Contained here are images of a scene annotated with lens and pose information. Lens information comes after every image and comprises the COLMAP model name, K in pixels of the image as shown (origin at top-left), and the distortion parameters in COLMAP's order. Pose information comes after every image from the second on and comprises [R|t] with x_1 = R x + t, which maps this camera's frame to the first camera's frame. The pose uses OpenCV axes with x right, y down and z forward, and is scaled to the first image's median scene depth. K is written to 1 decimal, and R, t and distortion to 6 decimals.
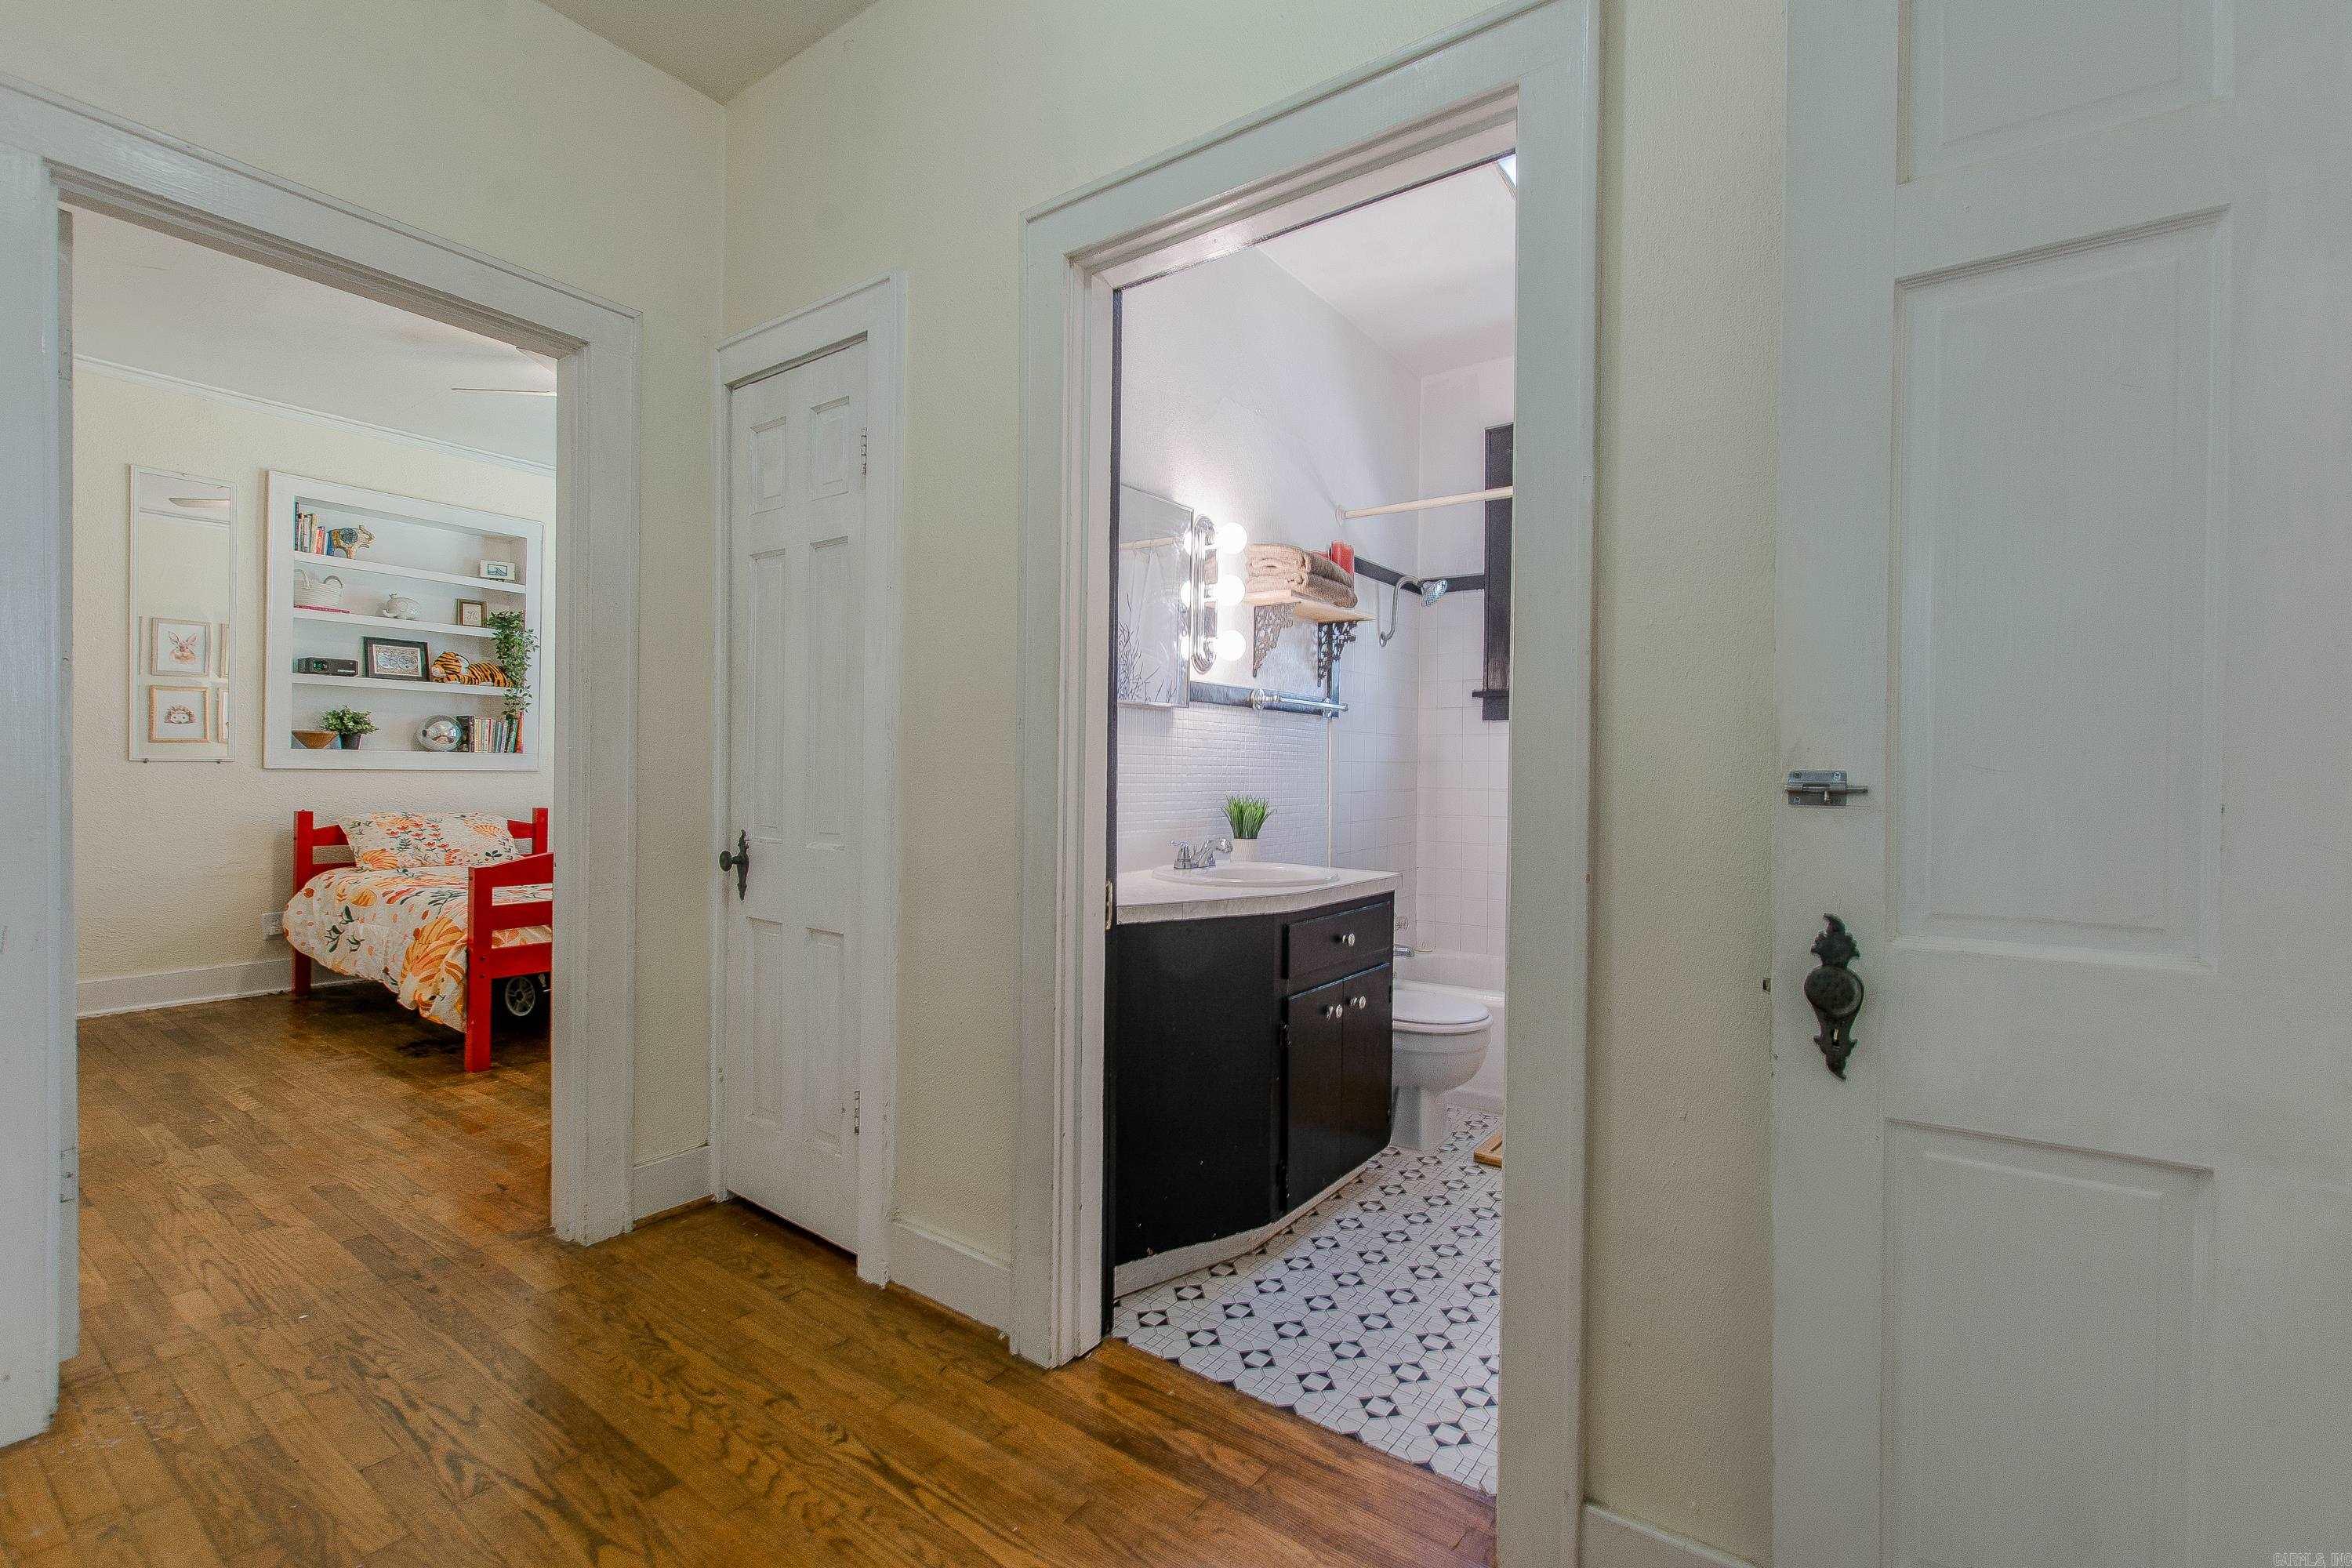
lens RADIAL K [[1023.7, 0, 1194.9], [0, 1023.7, 778.1], [0, 0, 1]] dist [0.005166, -0.003374]
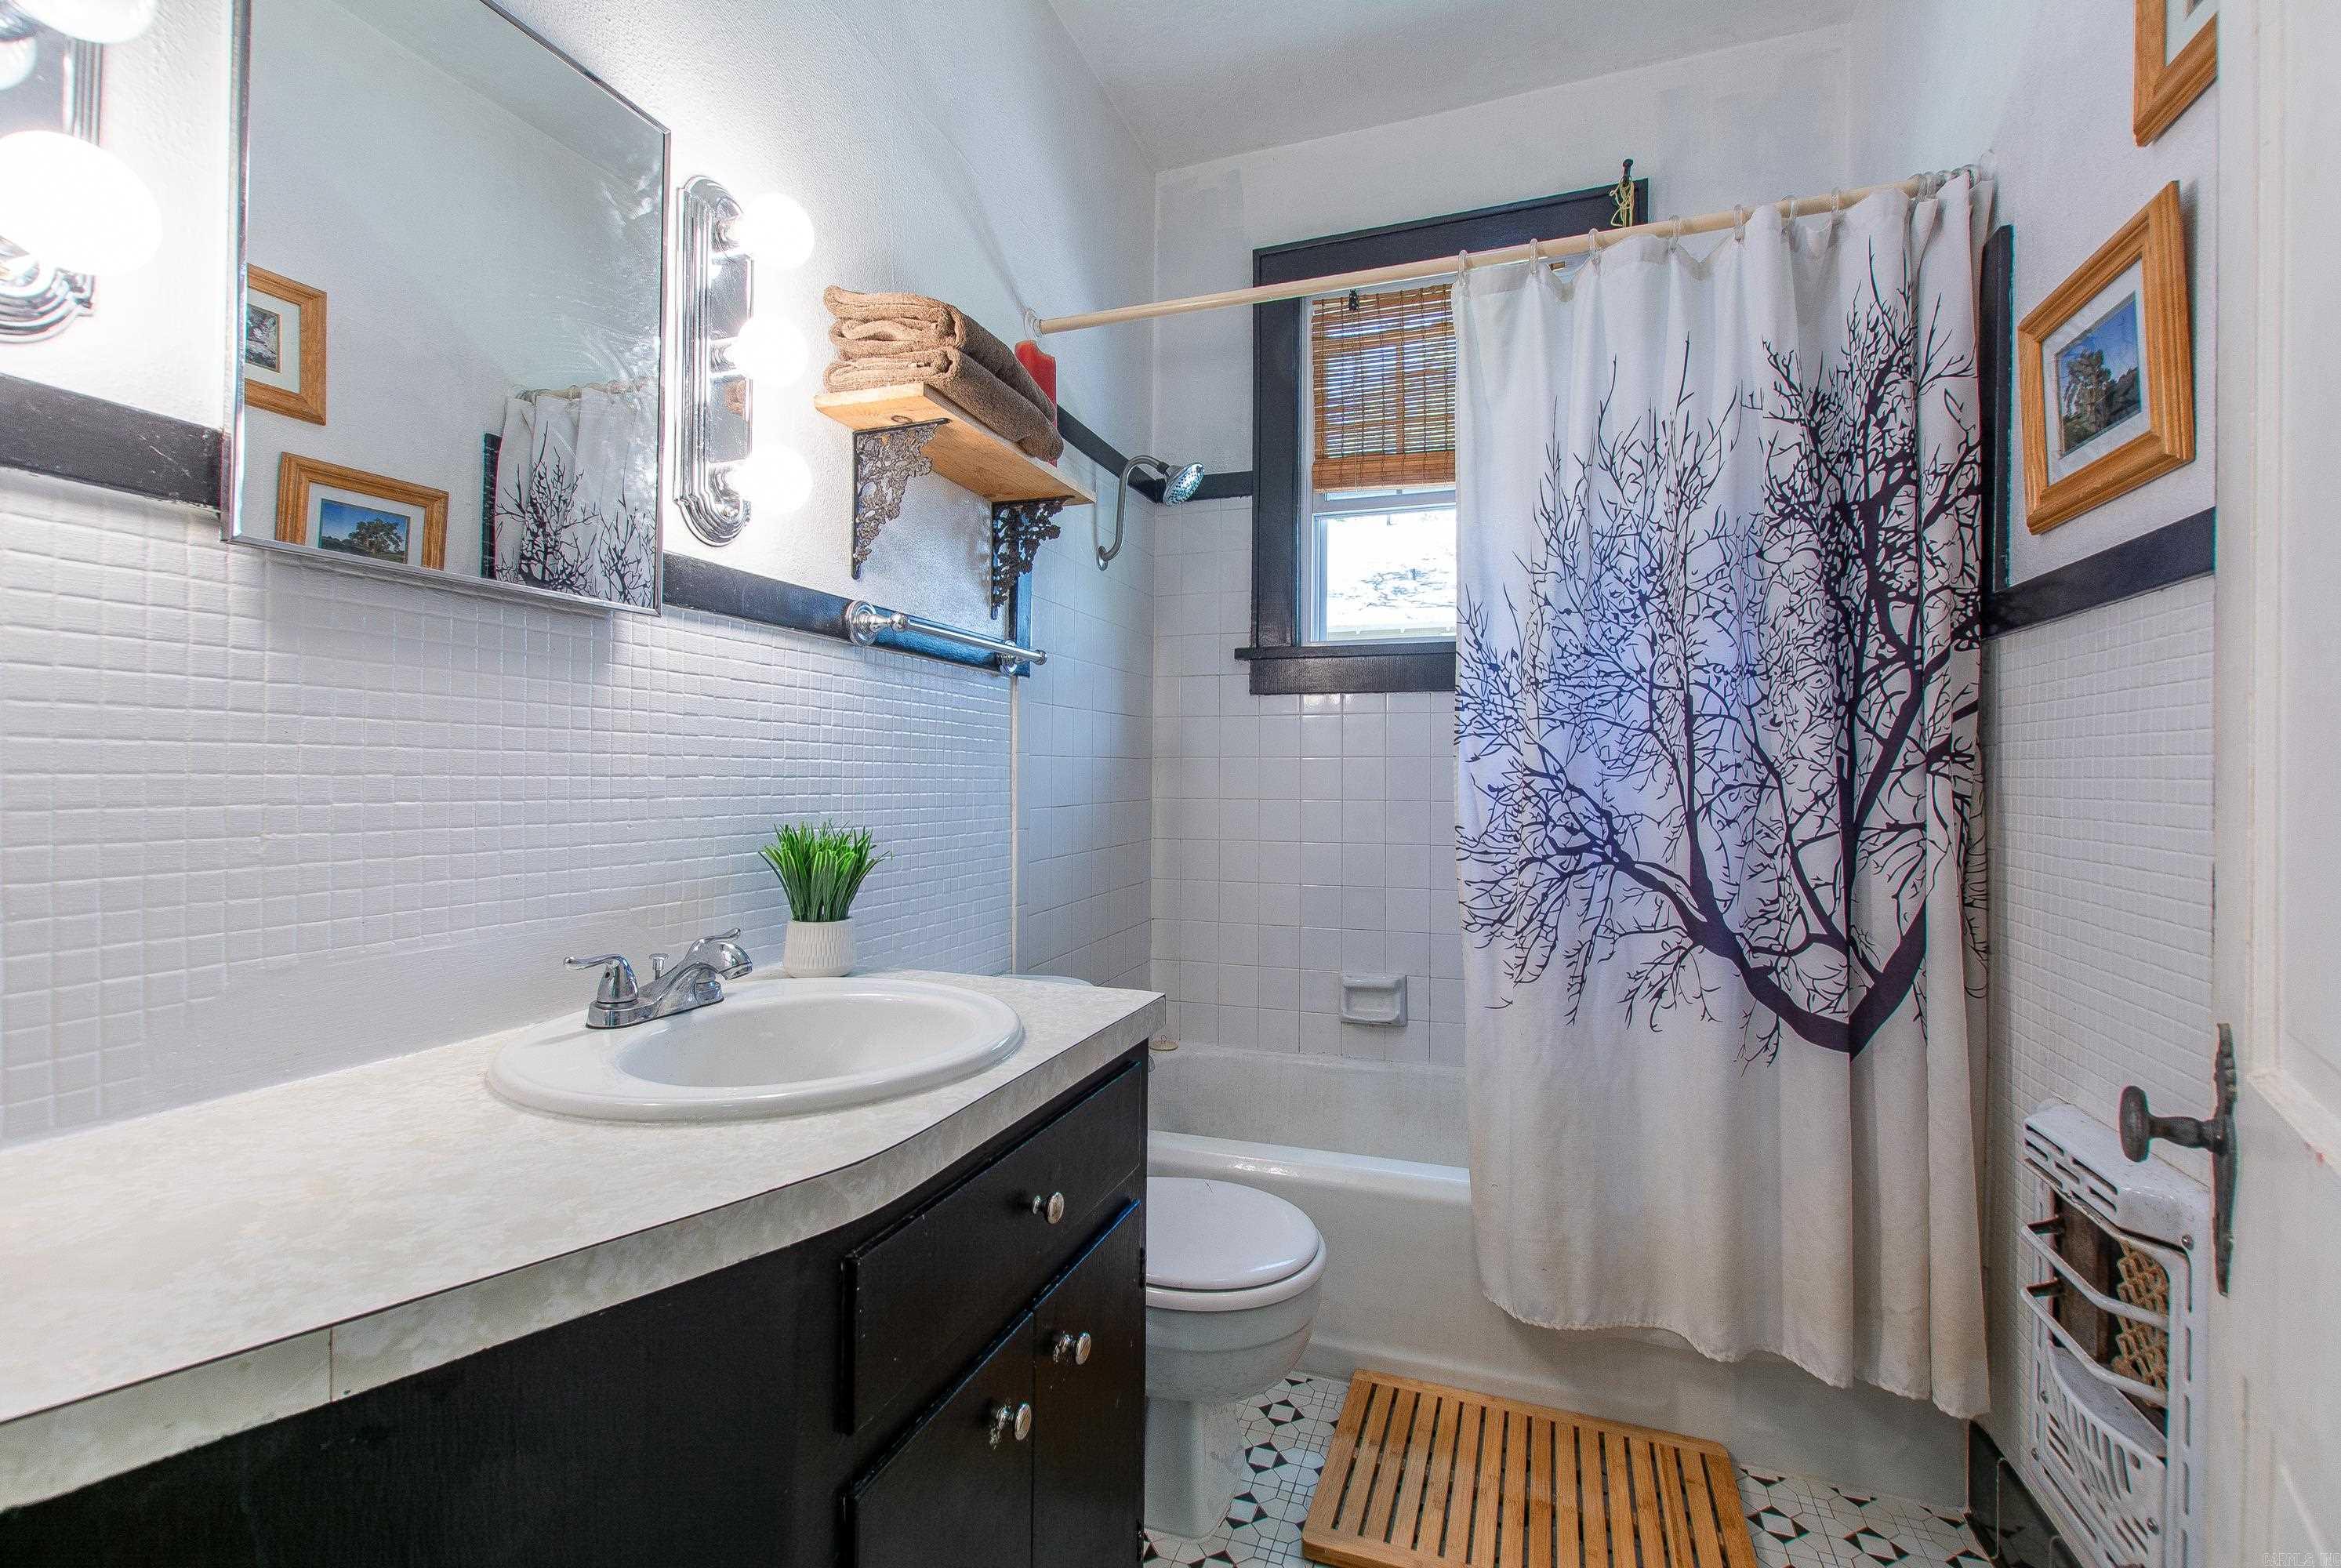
lens RADIAL K [[1026.3, 0, 1172.9], [0, 1026.3, 772.6], [0, 0, 1]] dist [-0.003577, -0.000109]
pose [[0.963873, -0.002202, 0.266354, 0.093589], [0.004776, 0.999948, -0.009014, -0.000302], [-0.266320, 0.009960, 0.963833, 0.618537]]
